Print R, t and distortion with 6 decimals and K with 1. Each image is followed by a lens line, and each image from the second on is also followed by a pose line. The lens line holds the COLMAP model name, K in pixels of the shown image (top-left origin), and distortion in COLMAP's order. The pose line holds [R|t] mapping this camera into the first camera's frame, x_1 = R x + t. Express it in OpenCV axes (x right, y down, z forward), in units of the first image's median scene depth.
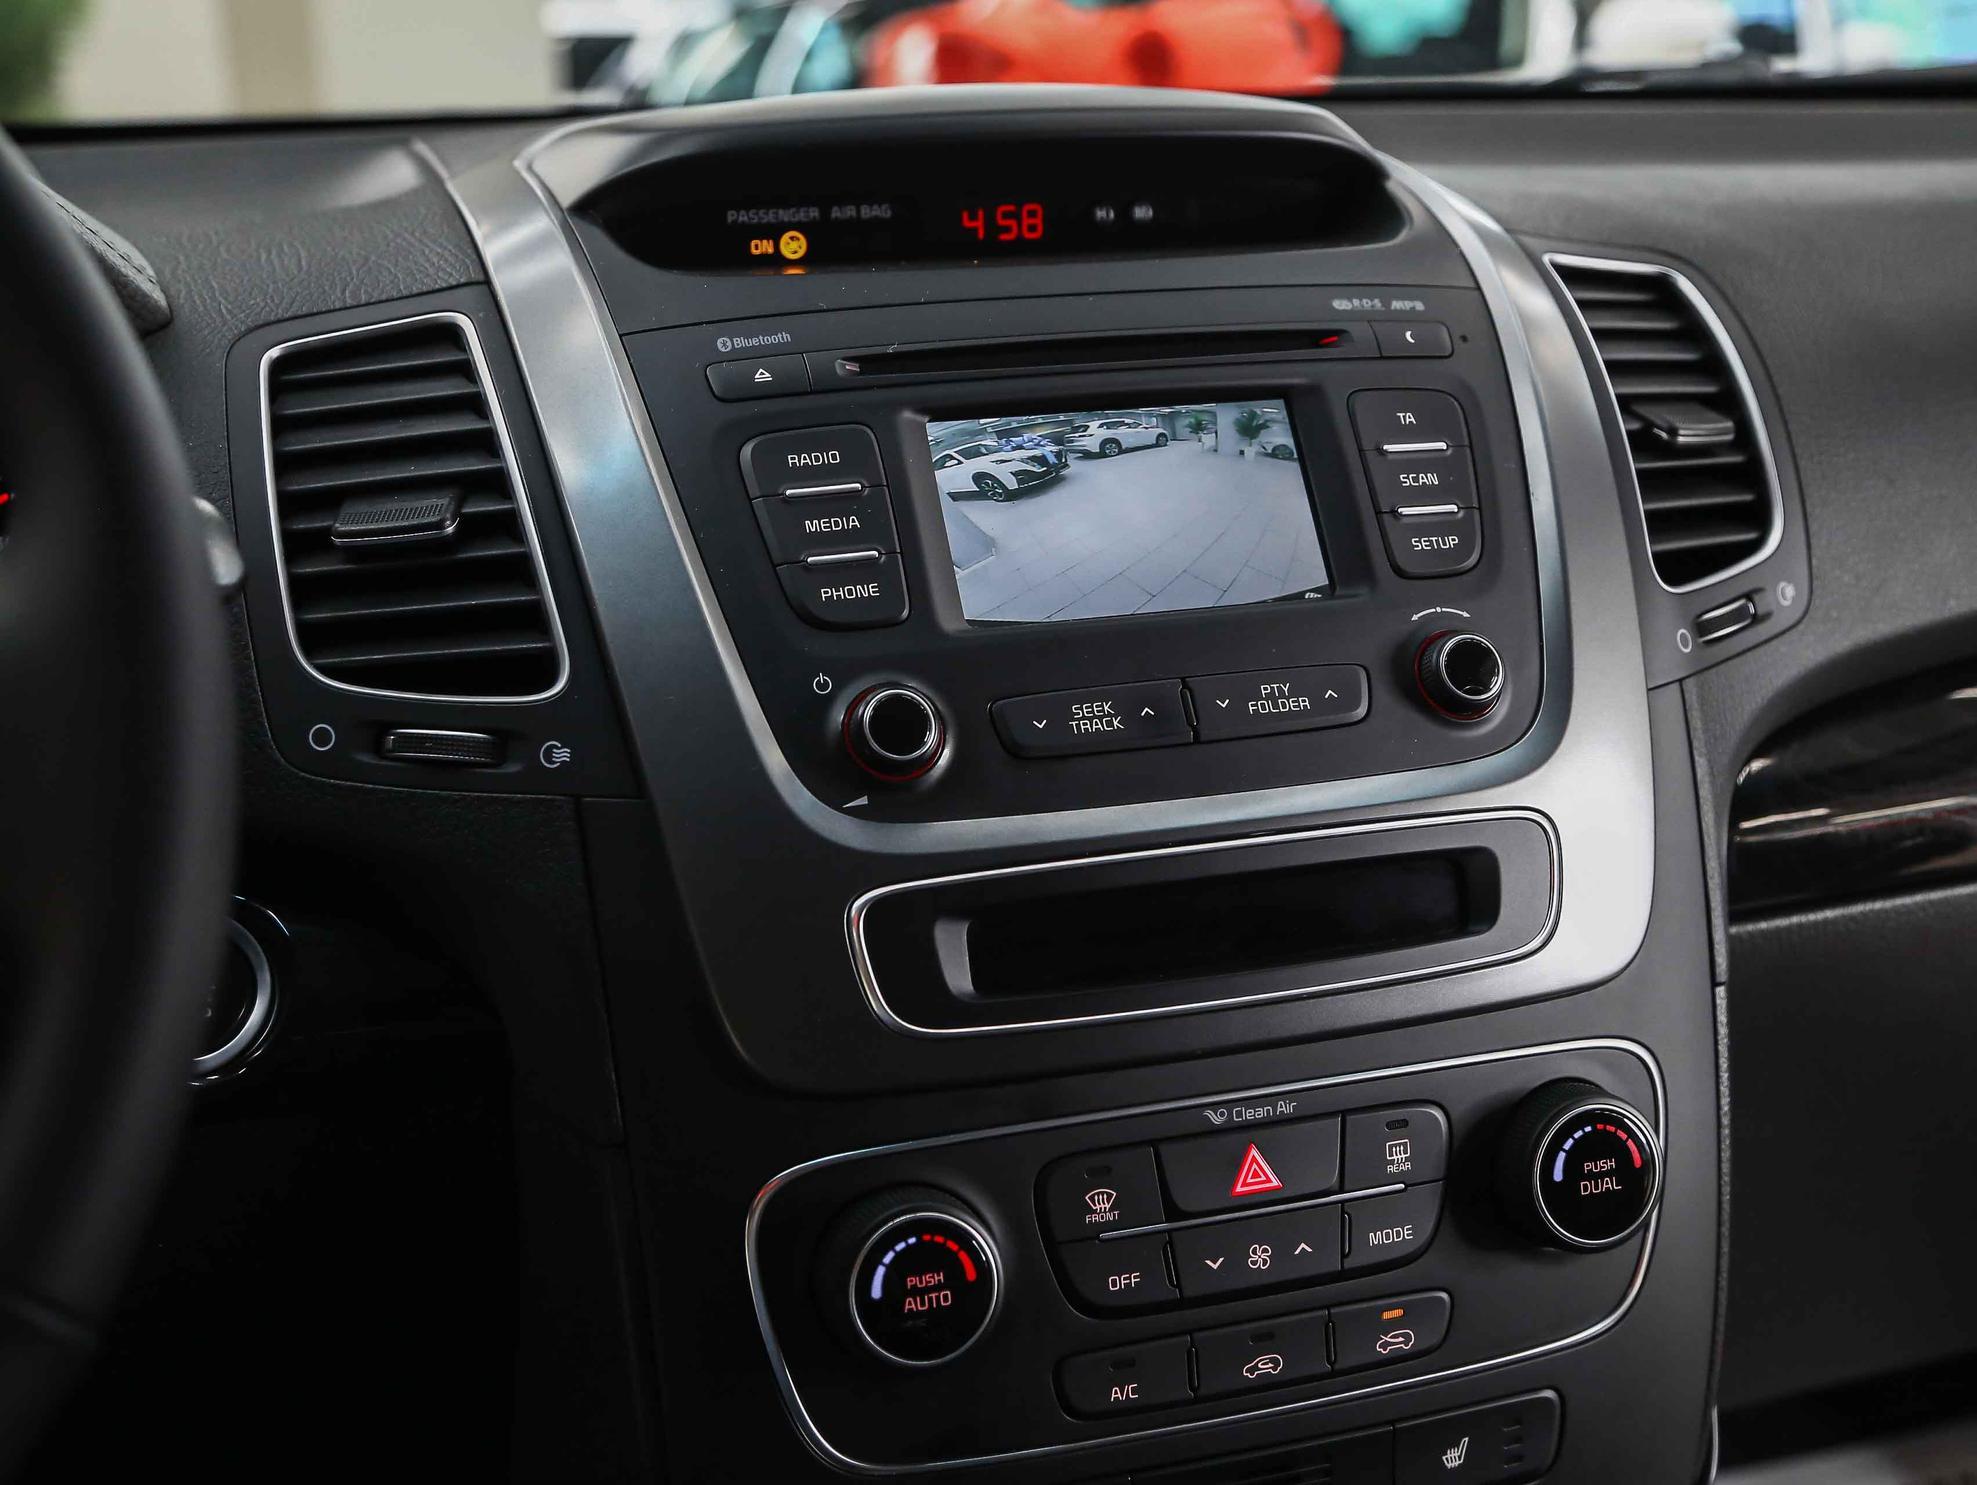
lens RADIAL K [[2453.7, 0, 992.3], [0, 2453.7, 742.3], [0, 0, 1]] dist [0.028714, 0.000000]
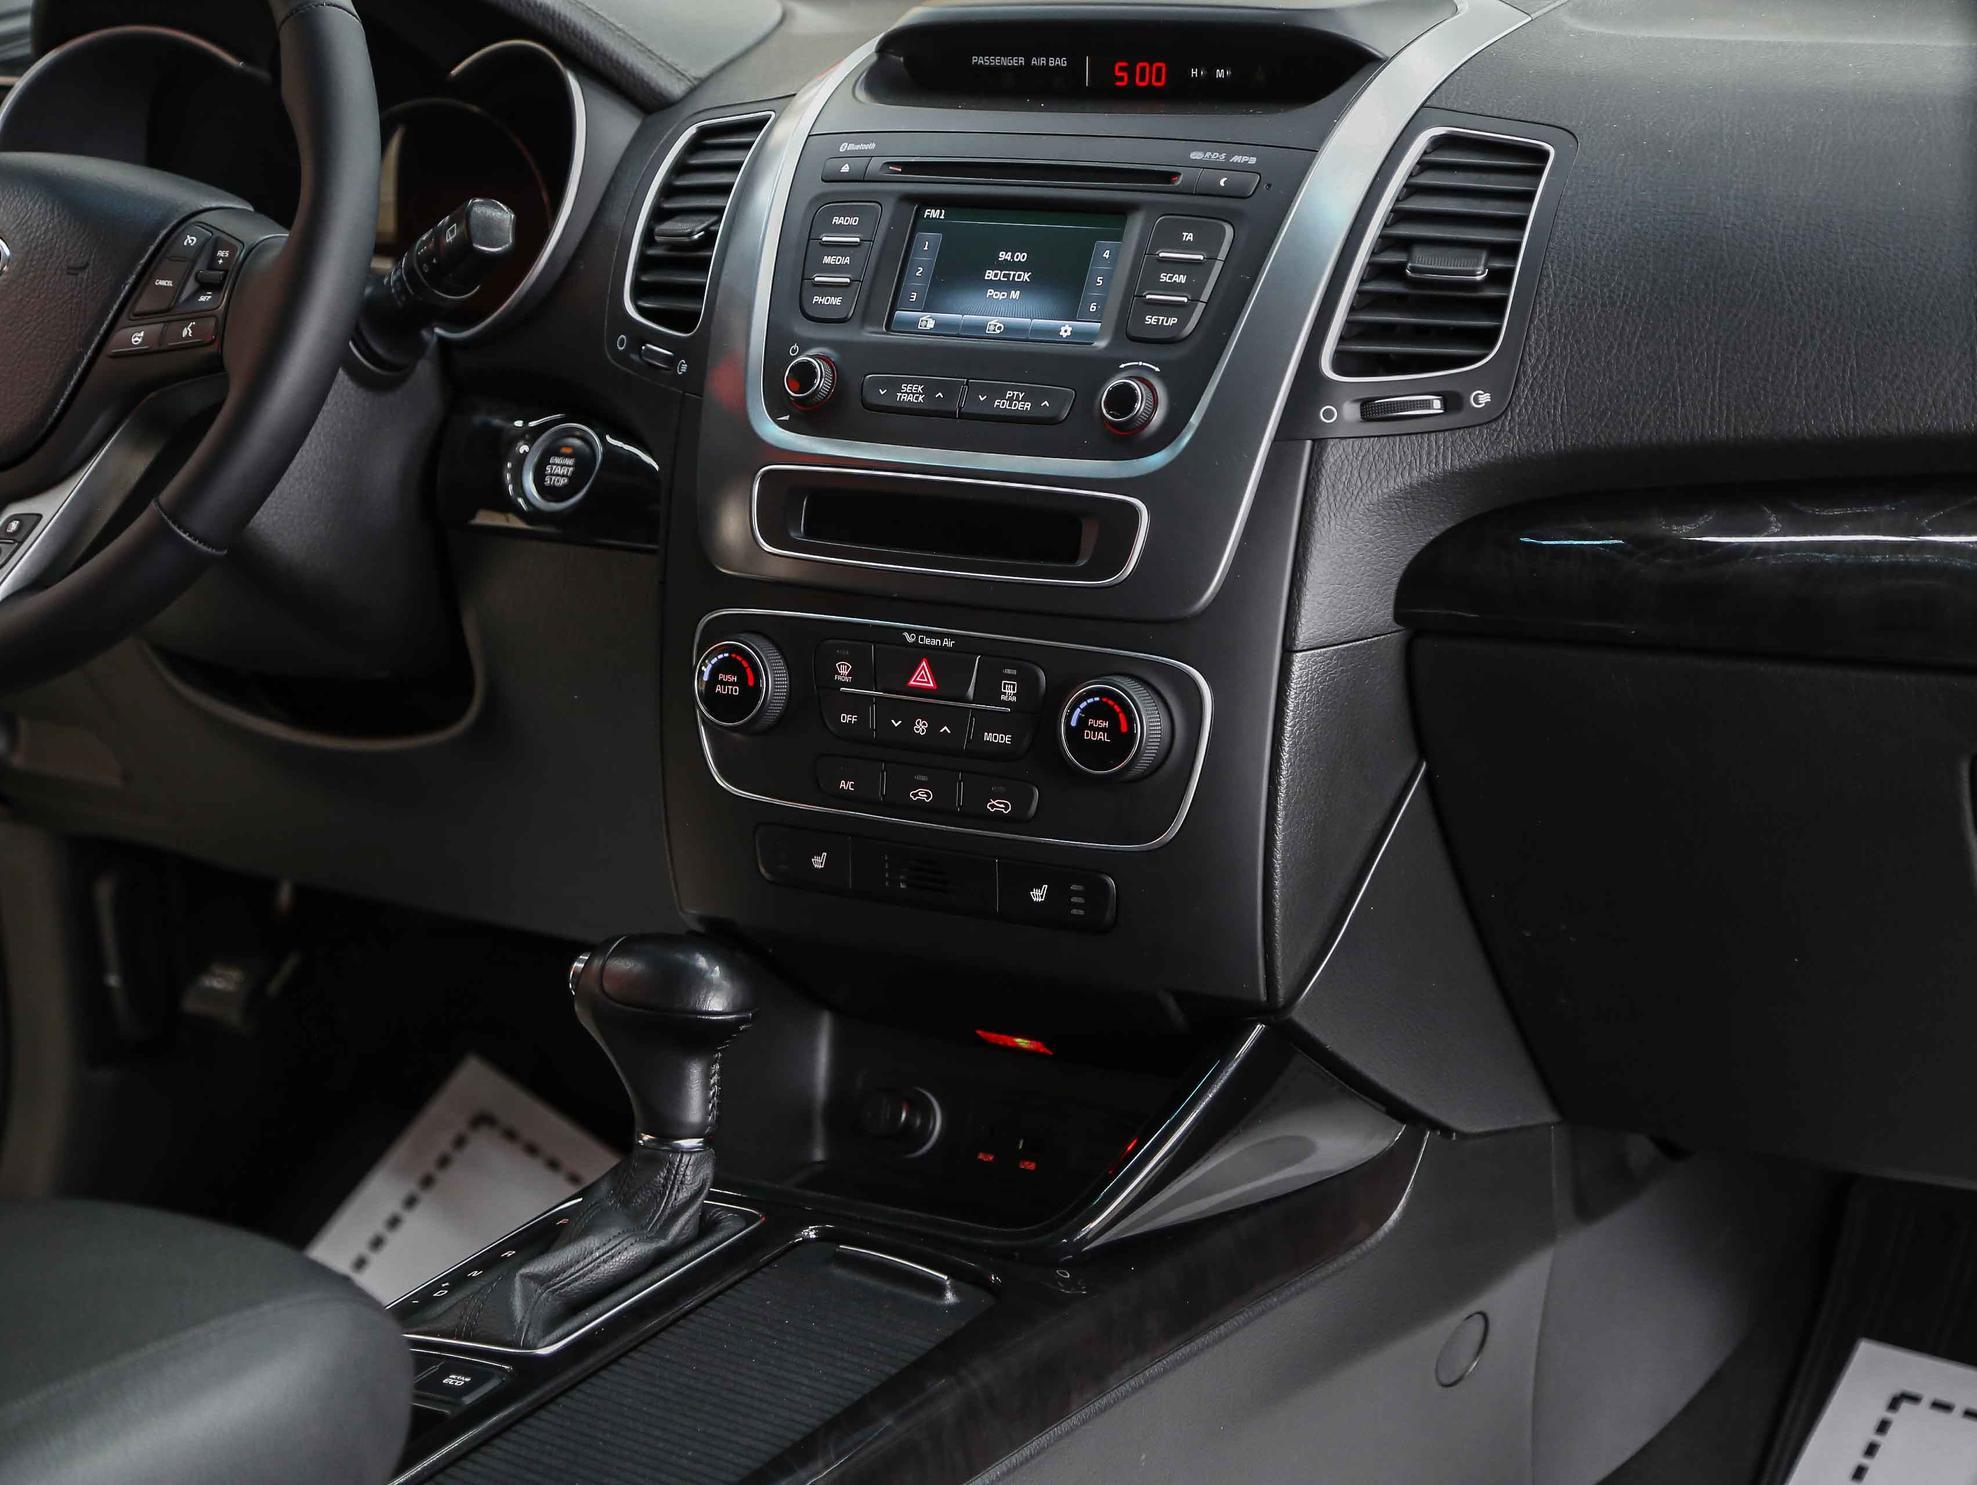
lens RADIAL K [[3836.3, 0, 974.9], [0, 3836.3, 732.2], [0, 0, 1]] dist [0.223738, 0.000000]
pose [[0.655510, 0.203375, -0.727286, 1.997692], [-0.164580, 0.978379, 0.125252, -0.117864], [0.737034, 0.037593, 0.674809, -0.720339]]
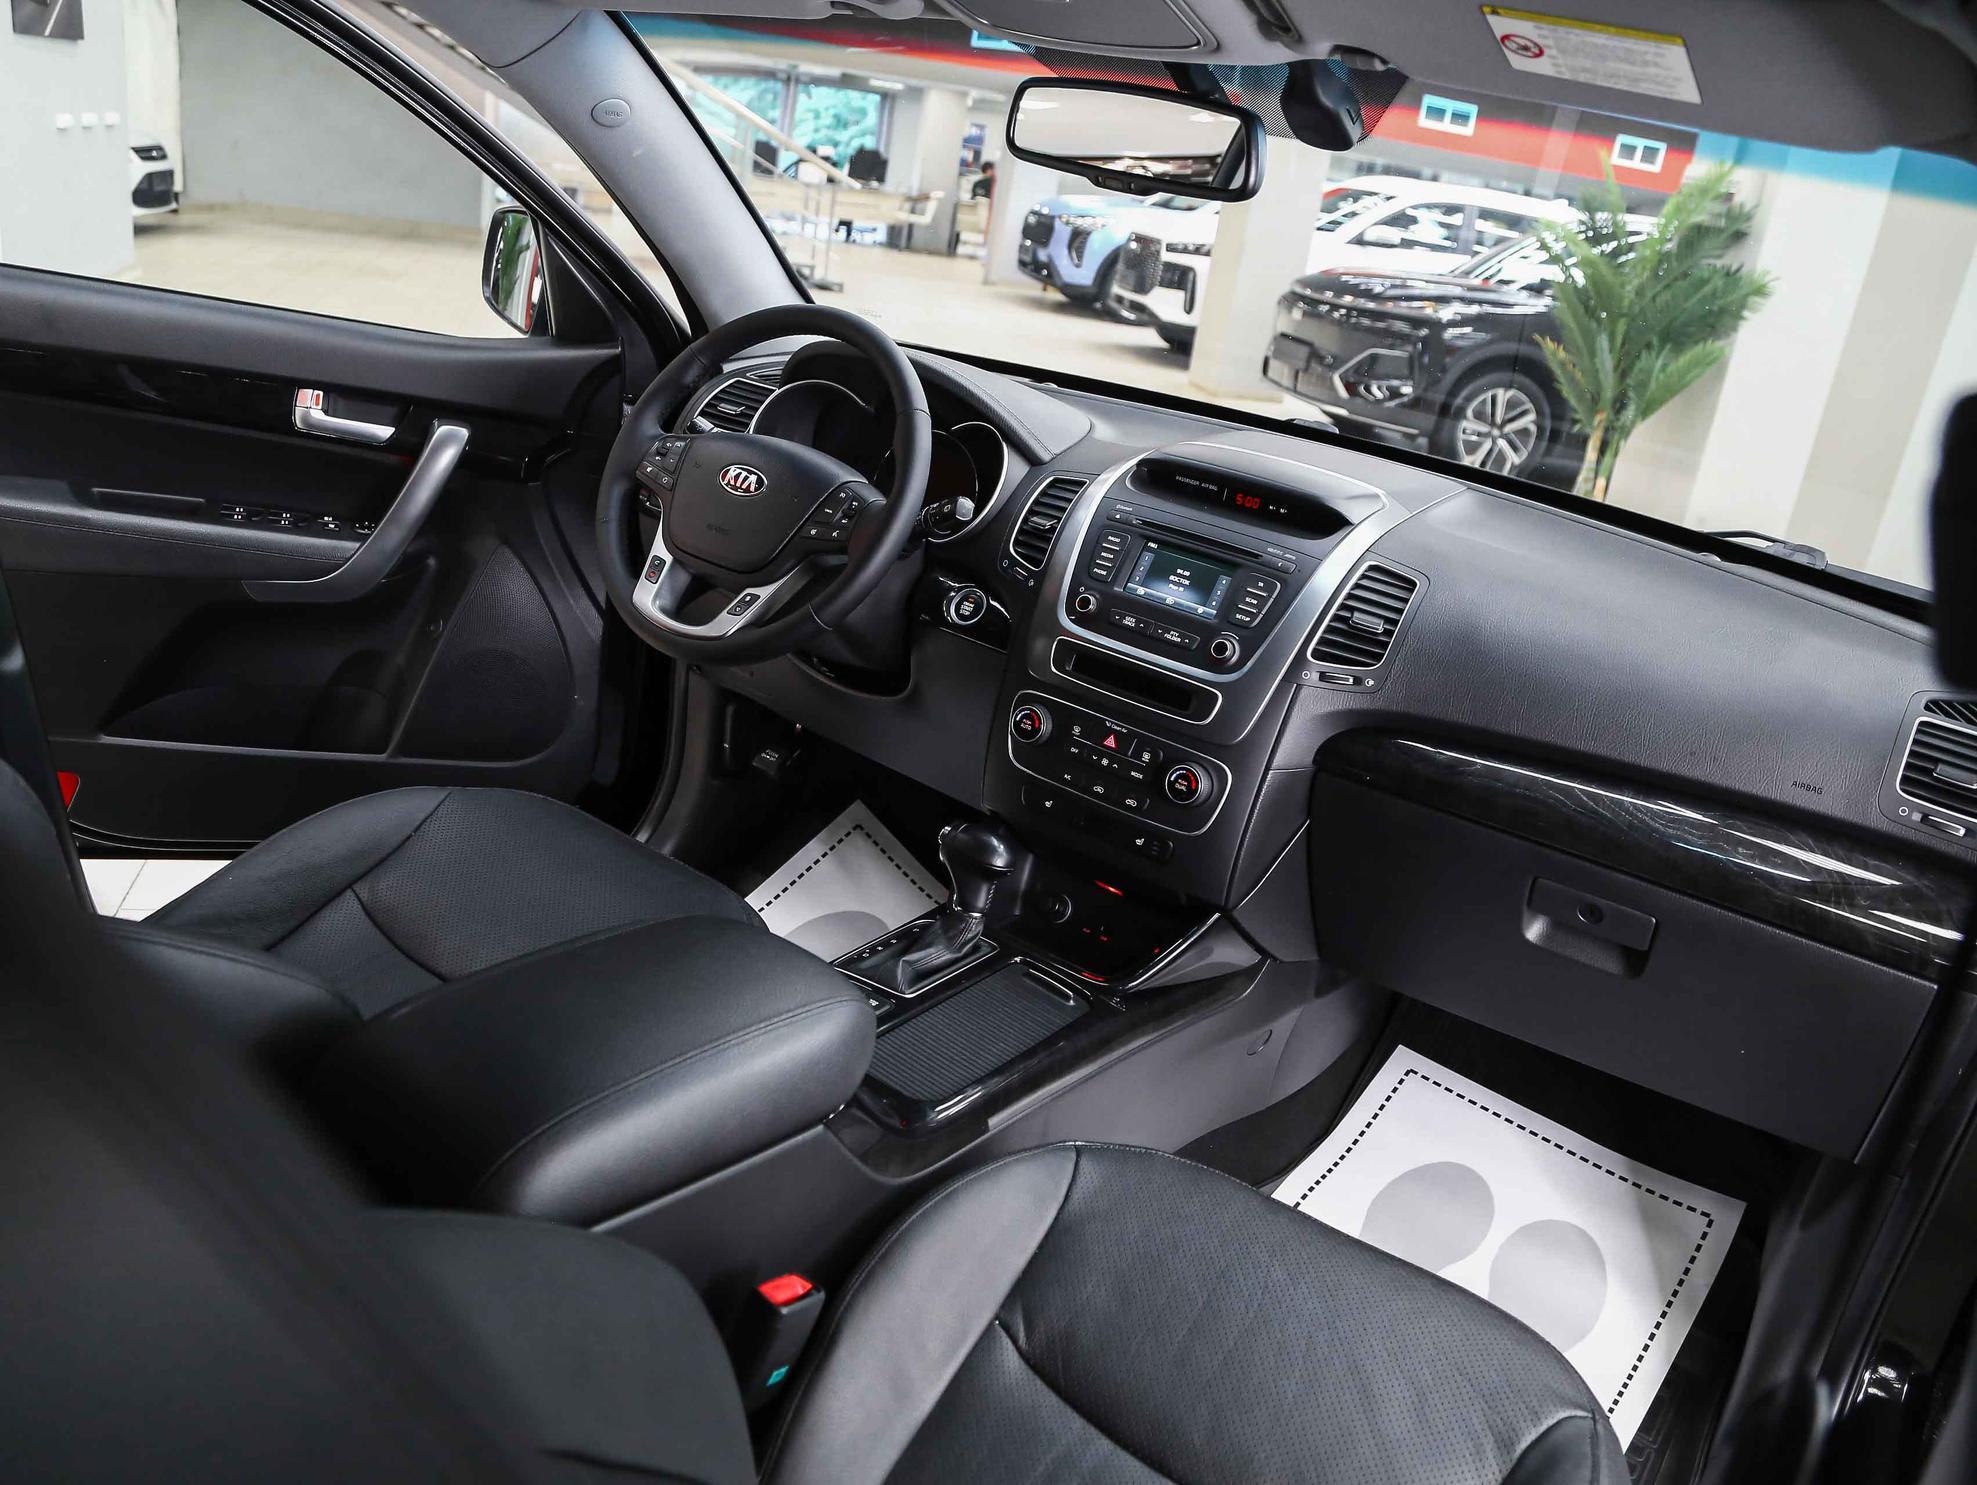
lens RADIAL K [[1554.9, 0, 977.8], [0, 1554.9, 768.7], [0, 0, 1]] dist [-0.106857, 0.033295]
pose [[0.583230, 0.408790, -0.701950, 1.719991], [-0.355037, 0.905518, 0.232350, -0.284129], [0.730610, 0.113704, 0.673261, -0.816719]]
